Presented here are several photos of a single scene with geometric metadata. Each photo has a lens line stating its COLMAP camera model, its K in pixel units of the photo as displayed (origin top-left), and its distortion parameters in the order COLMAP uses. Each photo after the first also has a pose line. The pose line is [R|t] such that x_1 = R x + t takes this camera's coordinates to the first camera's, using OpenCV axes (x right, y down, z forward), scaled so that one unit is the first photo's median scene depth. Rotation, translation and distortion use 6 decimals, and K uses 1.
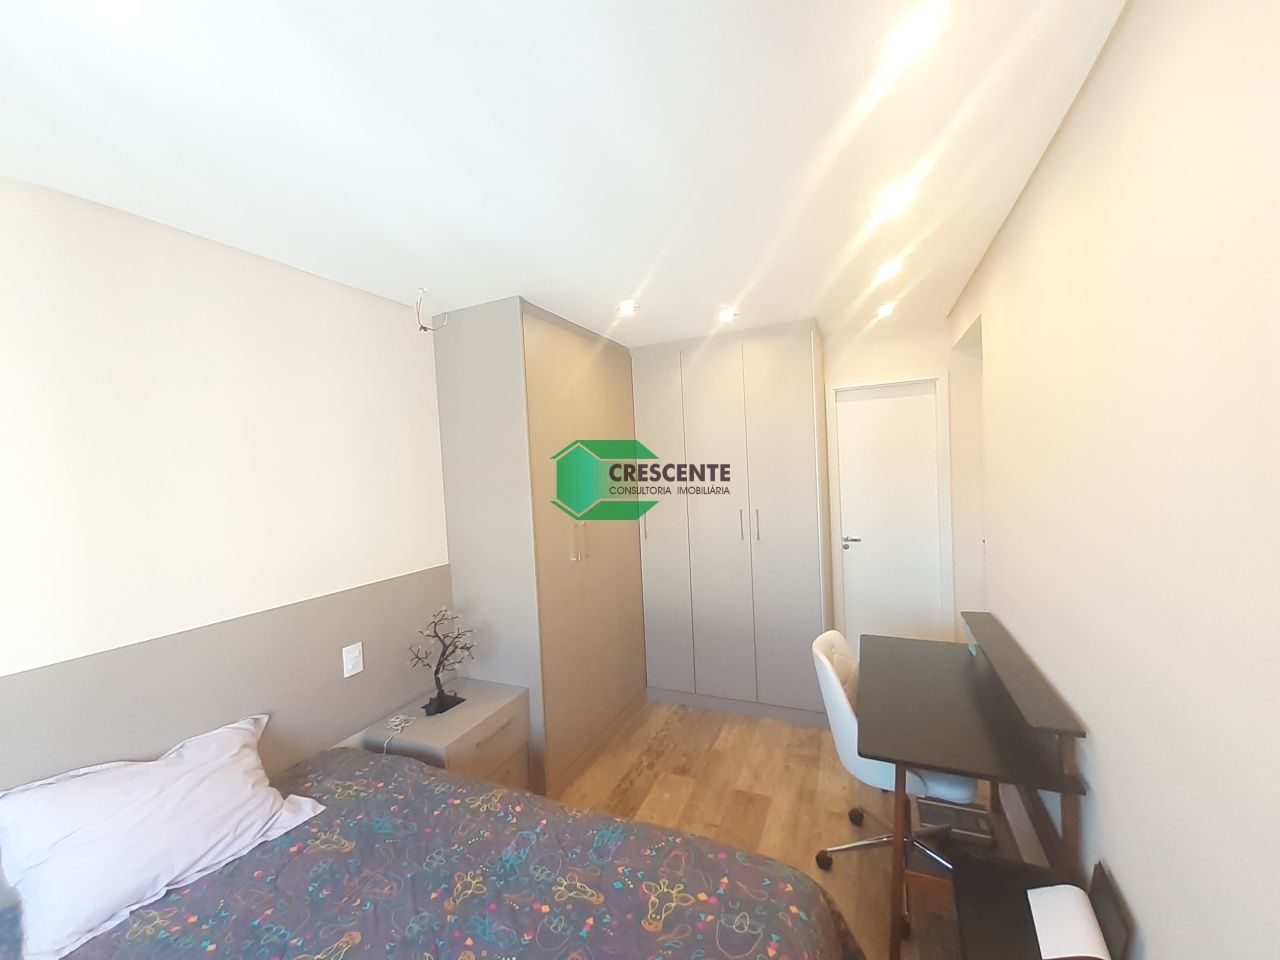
lens RADIAL K [[505.5, 0, 652.8], [0, 505.5, 485.5], [0, 0, 1]] dist [0.023932, -0.017401]
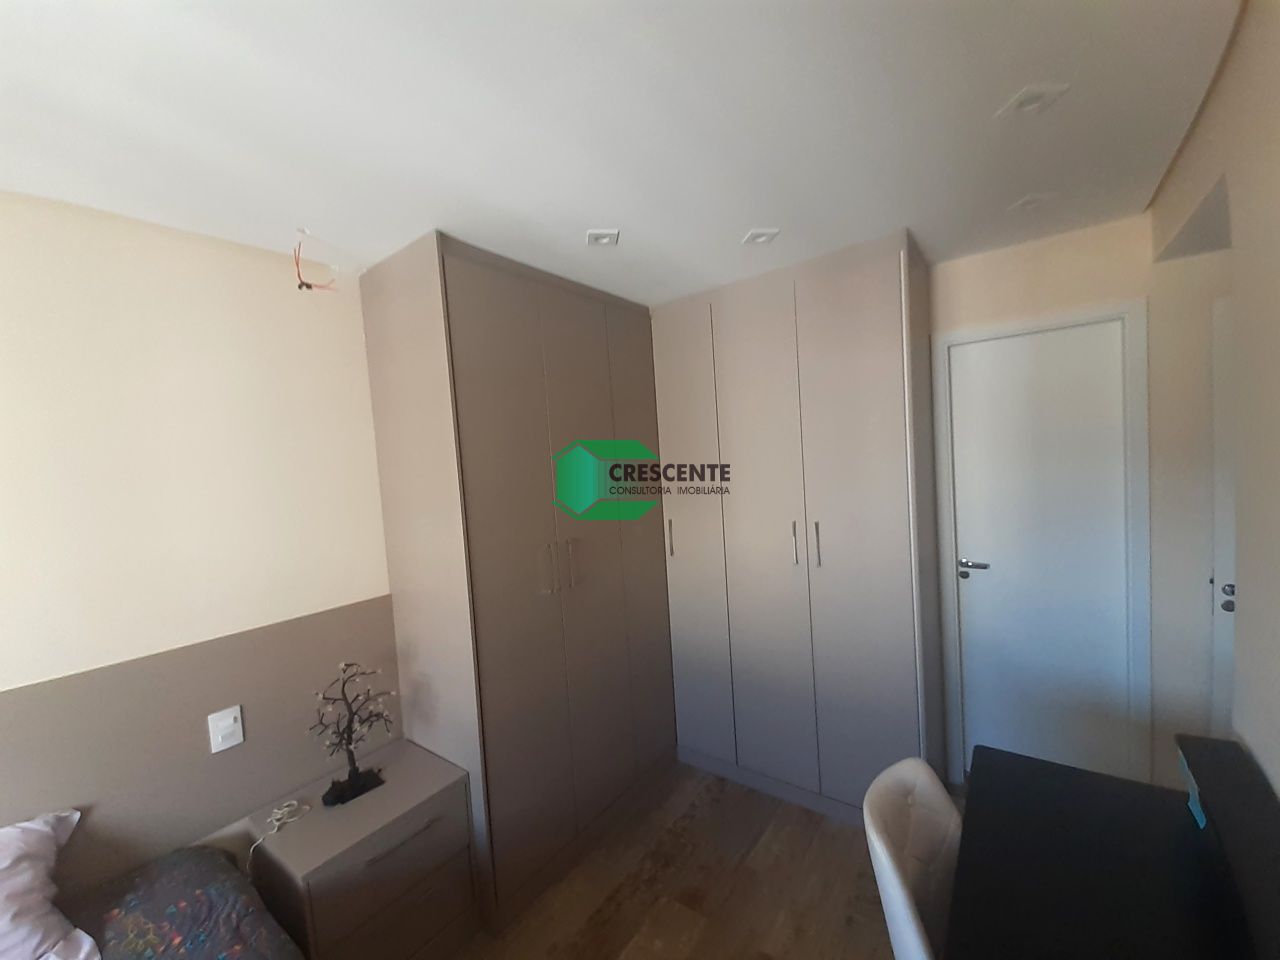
lens RADIAL K [[505.5, 0, 652.8], [0, 505.5, 485.5], [0, 0, 1]] dist [0.023932, -0.017401]
pose [[0.974574, -0.006246, -0.223980, 0.178995], [0.013082, 0.999492, 0.029051, -0.032161], [0.223685, -0.031242, 0.974161, 0.347184]]
